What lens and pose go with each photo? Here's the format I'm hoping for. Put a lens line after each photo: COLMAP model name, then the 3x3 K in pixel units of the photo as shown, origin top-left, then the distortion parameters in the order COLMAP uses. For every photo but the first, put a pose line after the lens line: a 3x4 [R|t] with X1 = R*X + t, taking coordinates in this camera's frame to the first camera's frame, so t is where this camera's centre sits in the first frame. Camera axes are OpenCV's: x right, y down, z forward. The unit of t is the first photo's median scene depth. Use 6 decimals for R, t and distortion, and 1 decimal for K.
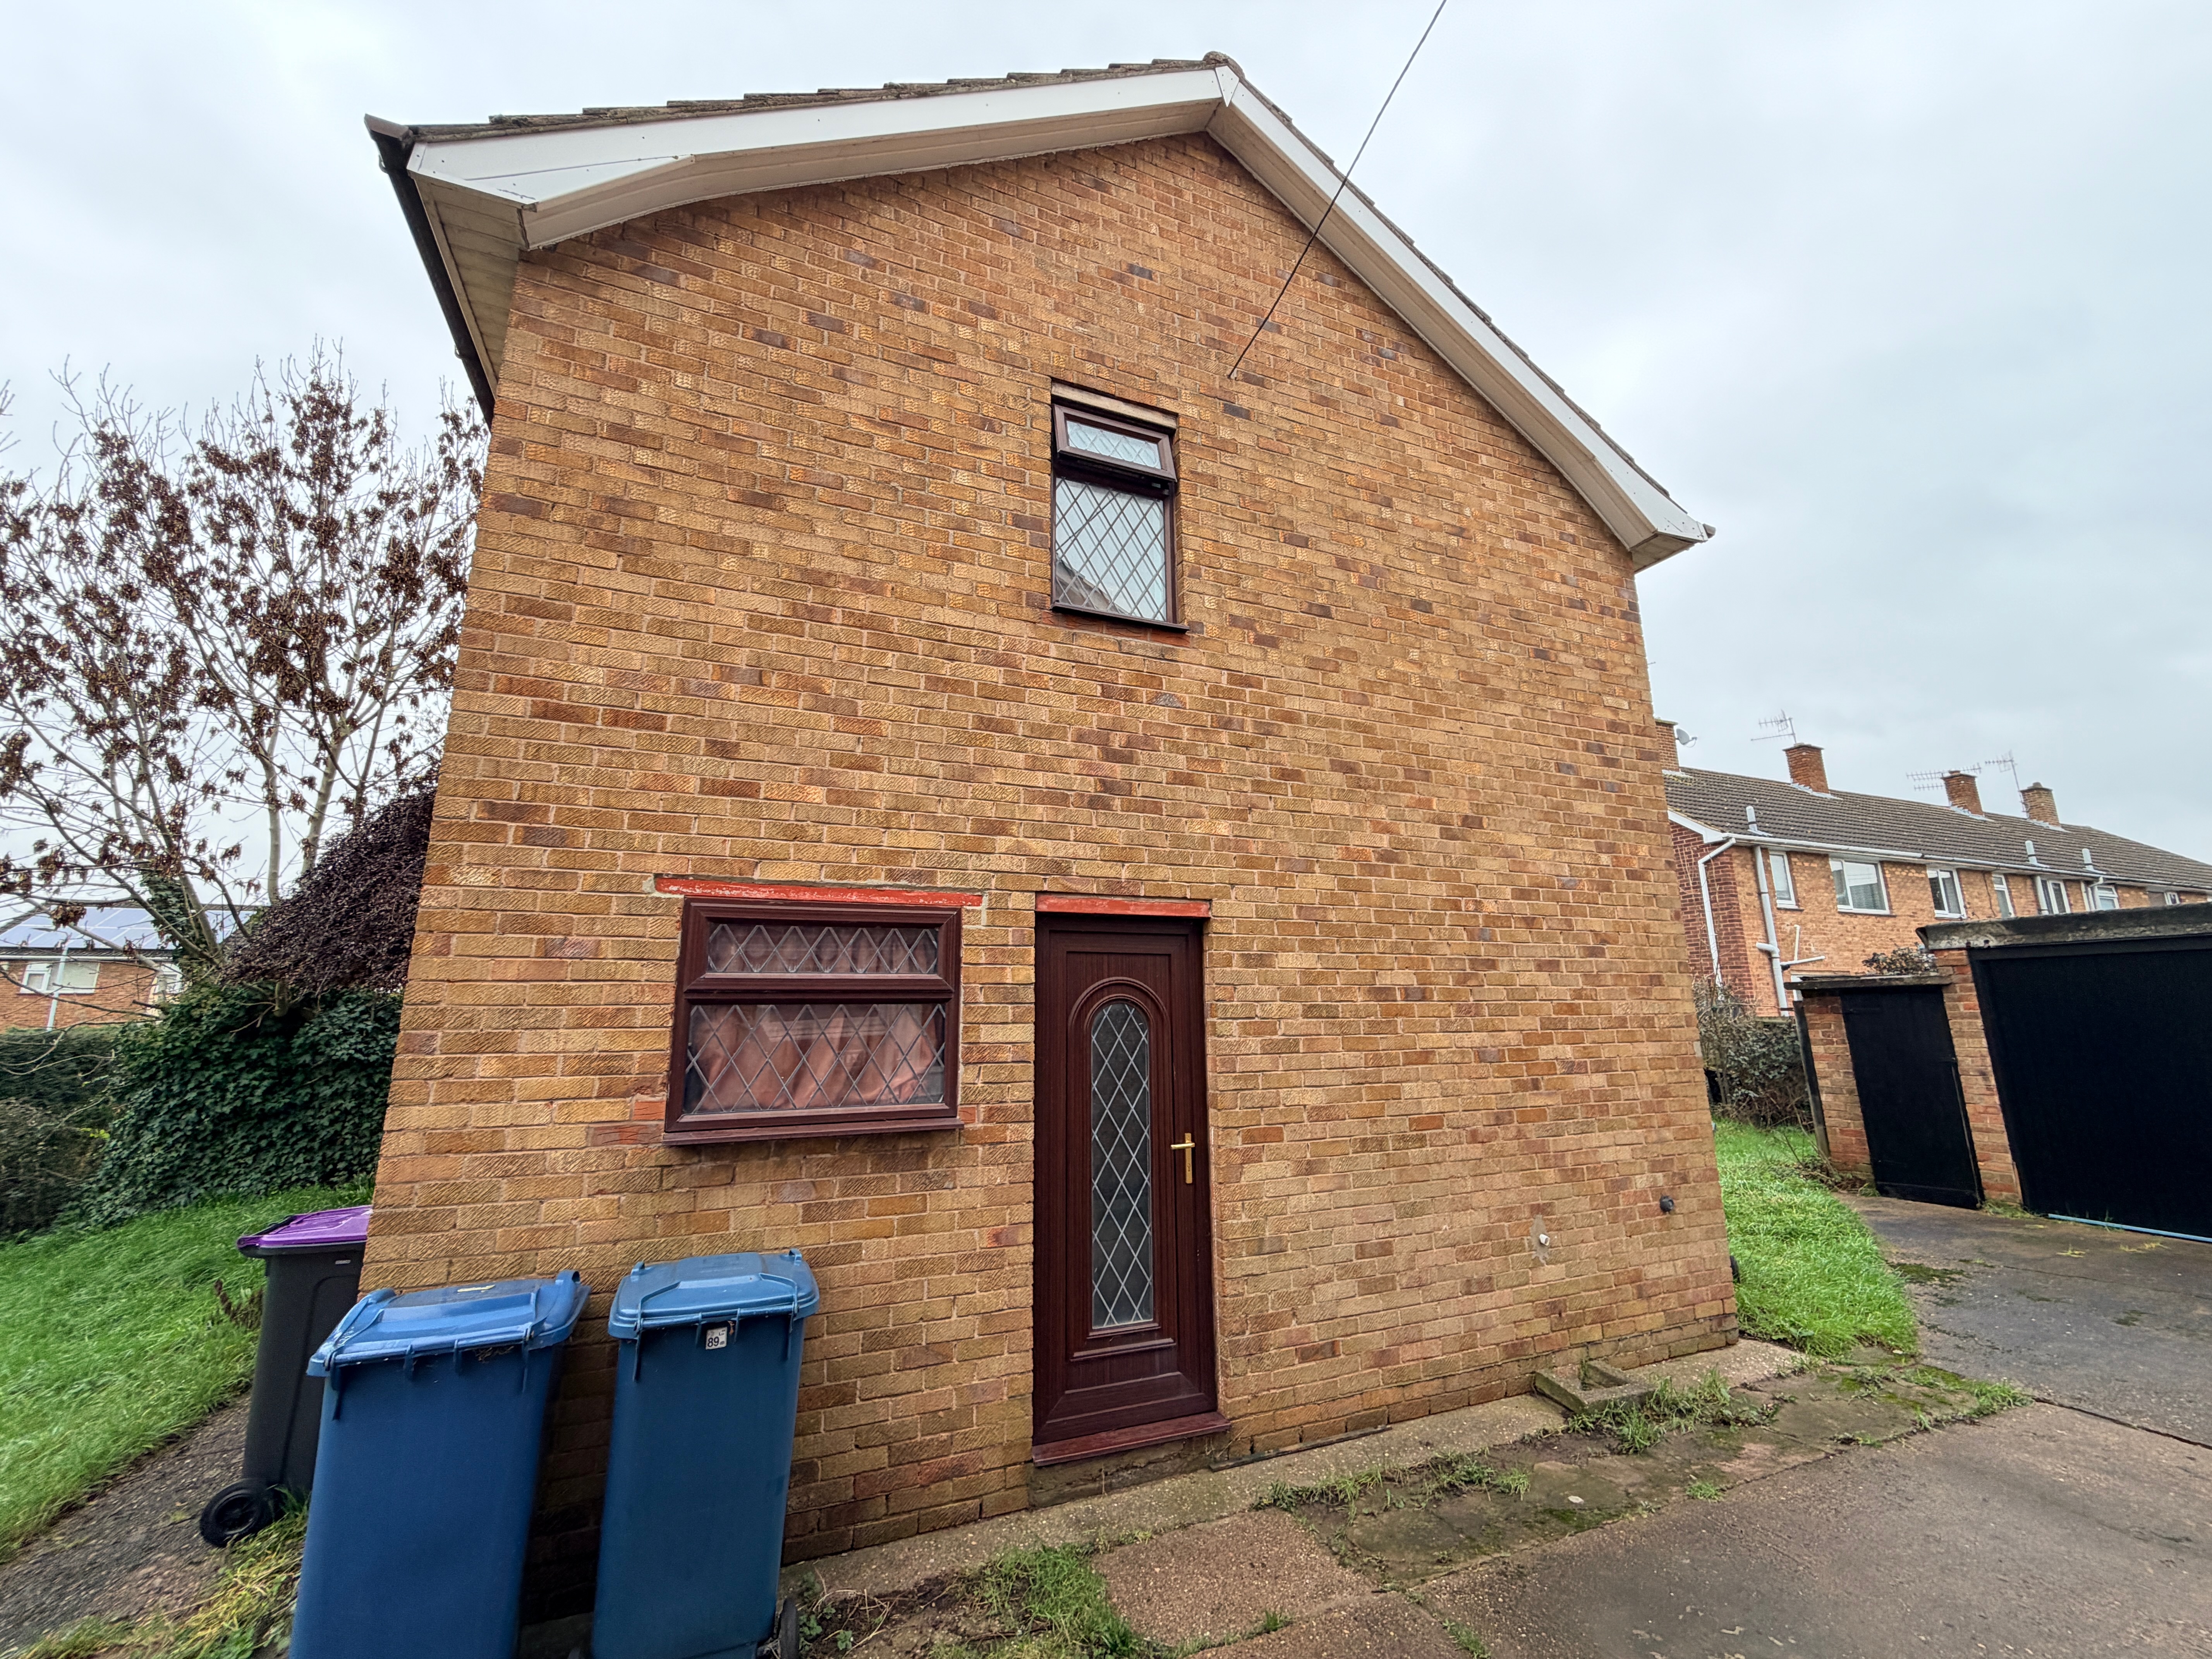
lens RADIAL K [[884.7, 0, 1103.6], [0, 884.7, 826.4], [0, 0, 1]] dist [0.000811, -0.000126]
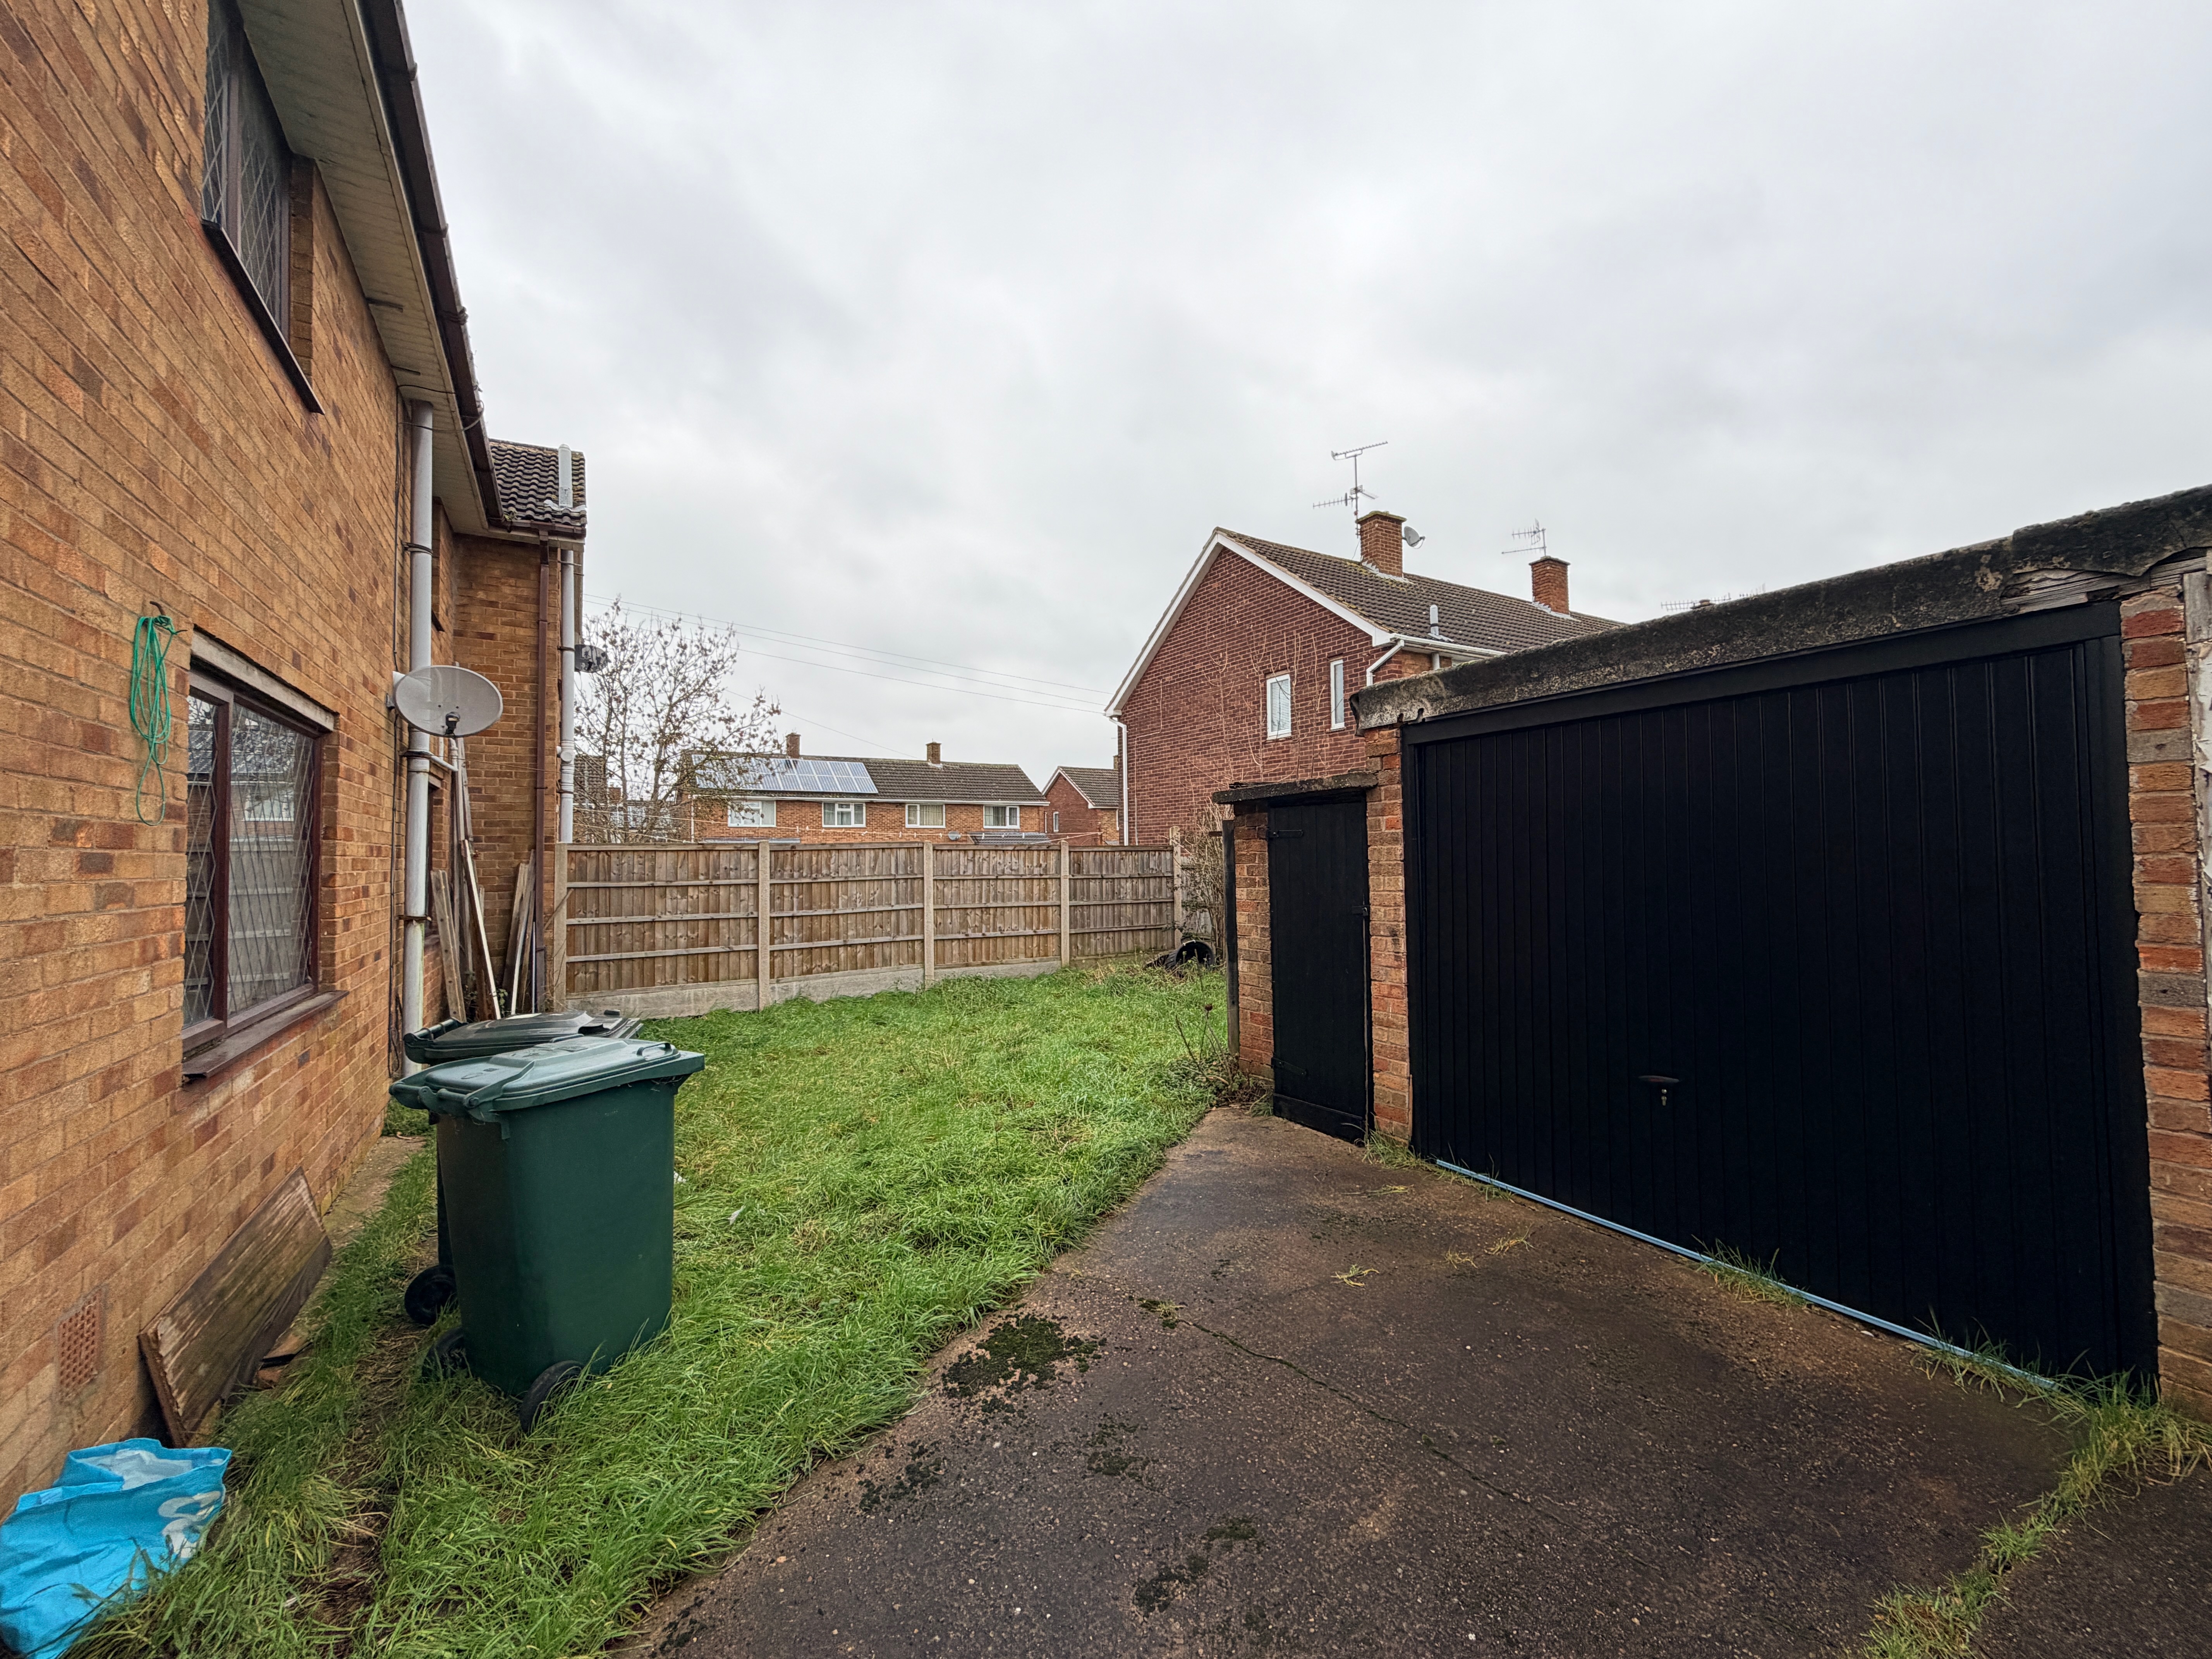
lens RADIAL K [[884.7, 0, 1103.6], [0, 884.7, 829.4], [0, 0, 1]] dist [0.000811, -0.000126]
pose [[0.990252, 0.004140, 0.139226, 0.621364], [-0.028644, 0.984247, 0.174463, 0.096937], [-0.136311, -0.176750, 0.974771, 0.396694]]
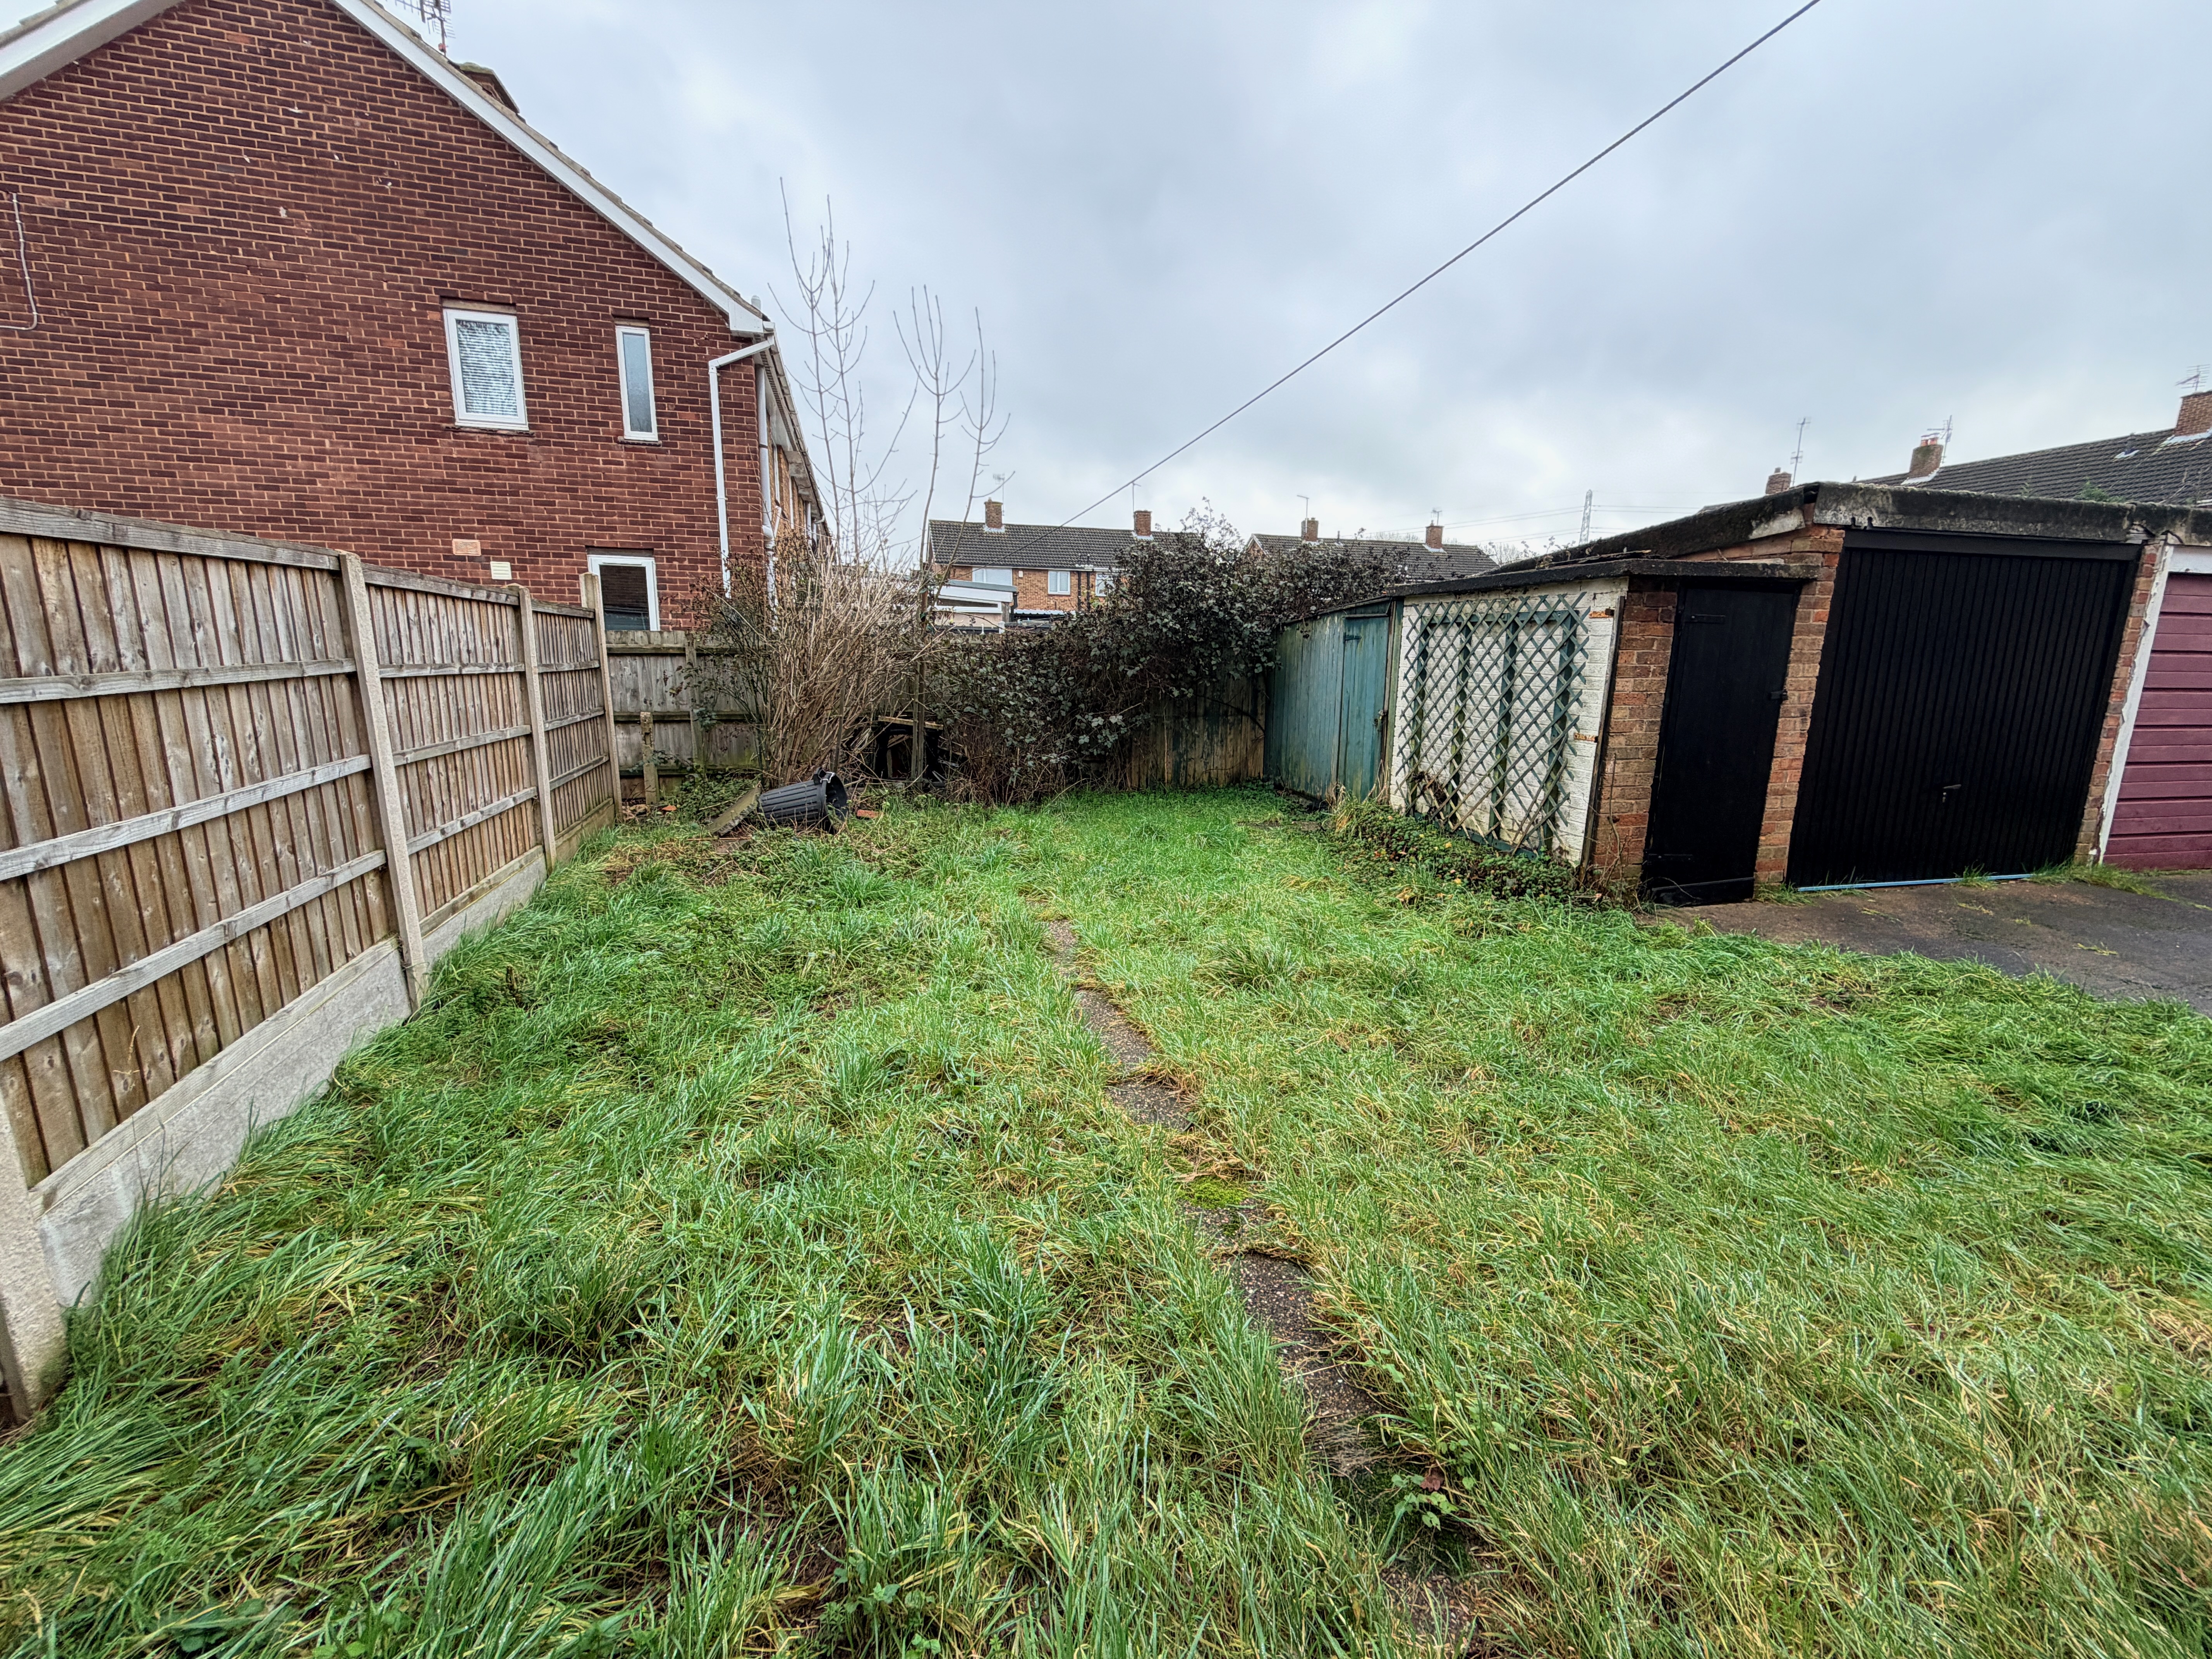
lens RADIAL K [[884.7, 0, 1110.1], [0, 884.7, 824.1], [0, 0, 1]] dist [0.000811, -0.000126]
pose [[0.129639, -0.175716, 0.975868, 0.202287], [-0.222085, 0.954024, 0.201285, 0.297245], [-0.966370, -0.242820, 0.084655, 1.253094]]
